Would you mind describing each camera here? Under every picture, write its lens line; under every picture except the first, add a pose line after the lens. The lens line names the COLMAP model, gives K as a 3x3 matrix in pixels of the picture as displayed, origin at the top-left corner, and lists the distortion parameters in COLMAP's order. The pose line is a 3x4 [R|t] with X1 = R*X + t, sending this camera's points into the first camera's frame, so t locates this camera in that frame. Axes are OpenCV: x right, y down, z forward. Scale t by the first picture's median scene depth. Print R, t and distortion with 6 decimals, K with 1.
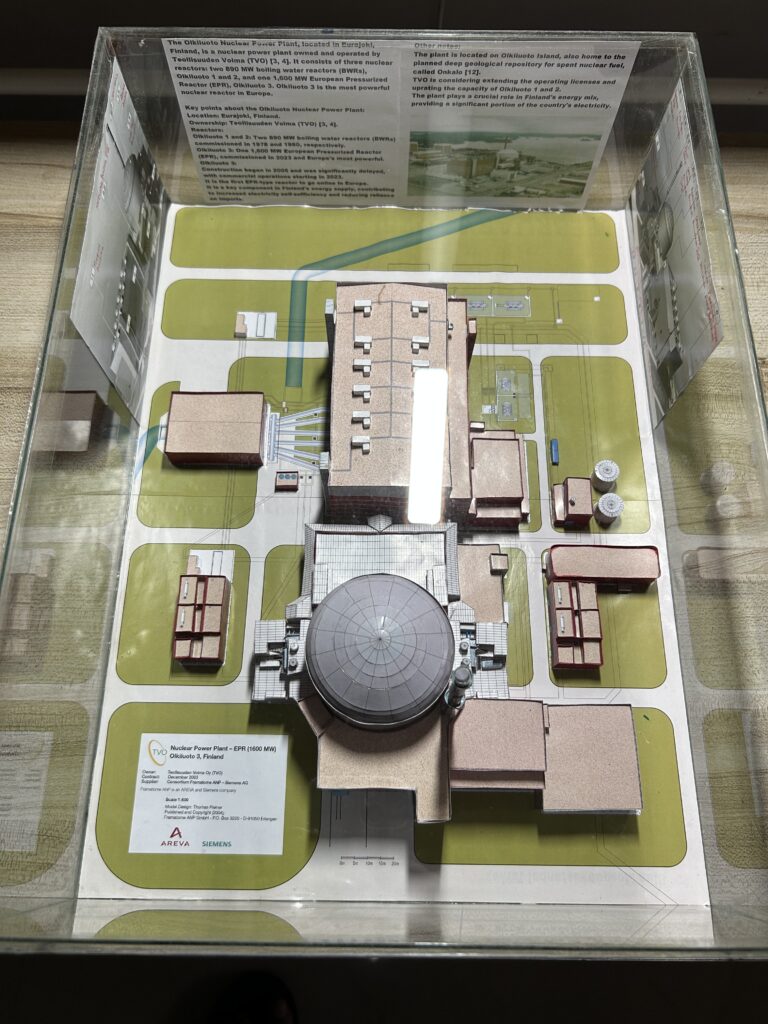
lens RADIAL K [[782.0, 0, 384.0], [0, 782.0, 512.0], [0, 0, 1]] dist [-0.007527, 0.004217]
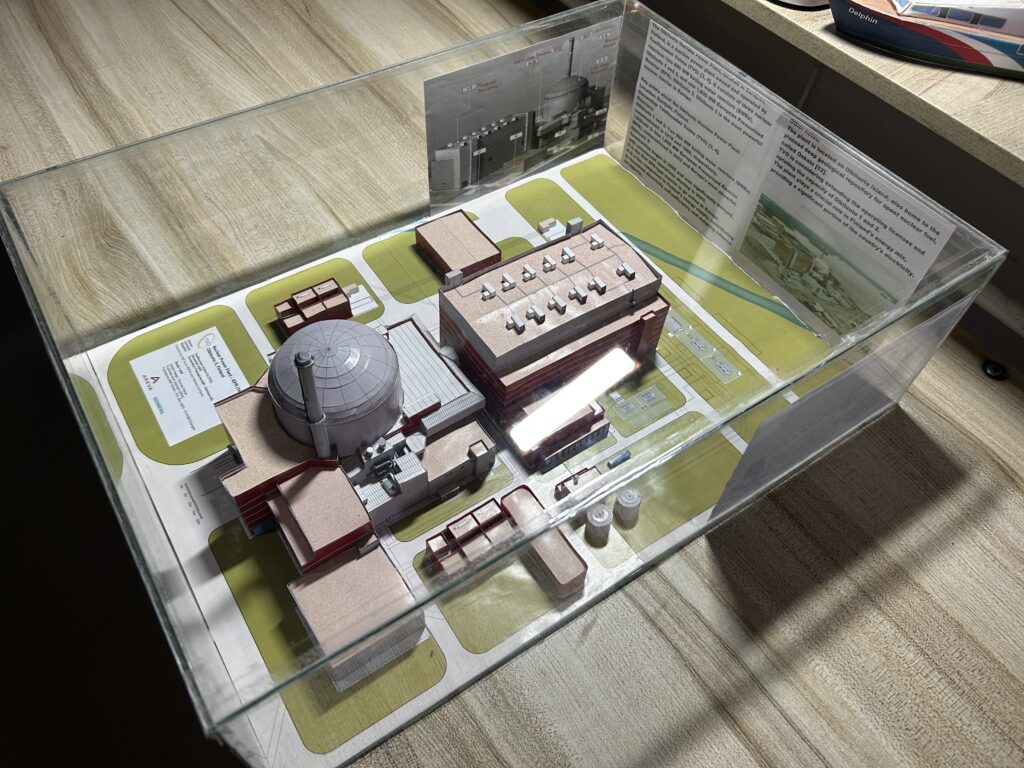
lens RADIAL K [[782.0, 0, 503.5], [0, 782.0, 385.5], [0, 0, 1]] dist [-0.007527, 0.004217]
pose [[0.561297, 0.666918, -0.490068, 0.599300], [-0.786458, 0.614225, -0.064888, 0.051144], [0.257737, 0.421839, 0.869266, 0.047764]]
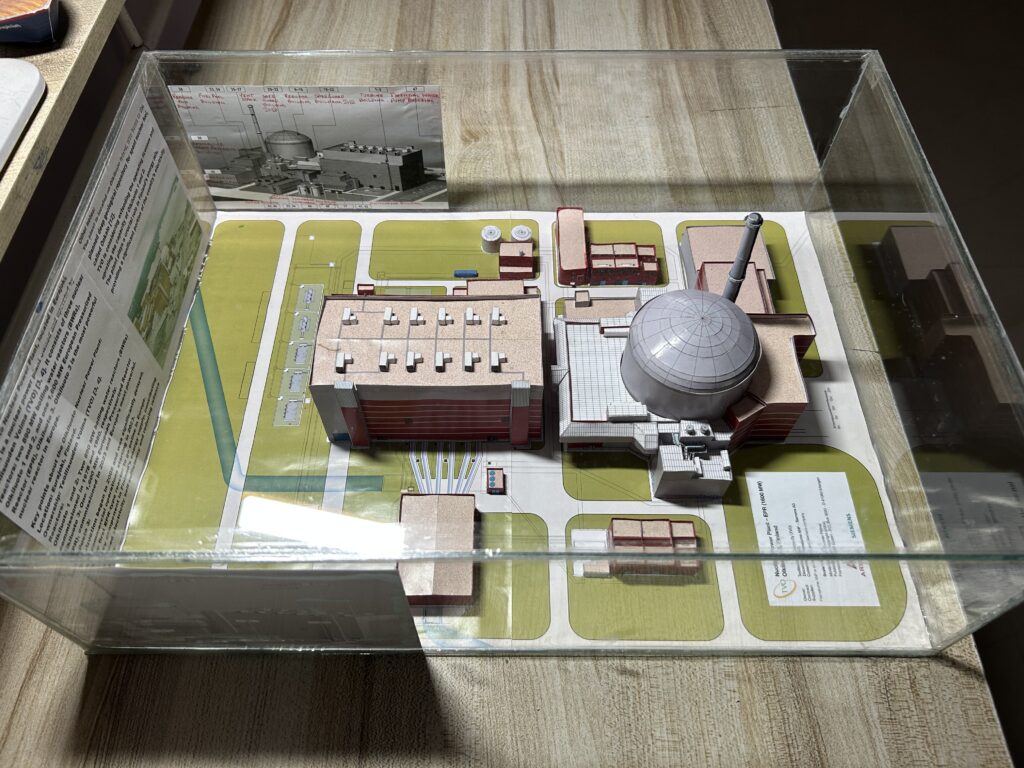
lens RADIAL K [[782.0, 0, 503.5], [0, 782.0, 385.5], [0, 0, 1]] dist [-0.007527, 0.004217]
pose [[-0.007207, -0.833962, 0.551775, -0.580257], [0.935902, 0.188713, 0.297448, -0.354426], [-0.352187, 0.518551, 0.779146, 0.187013]]
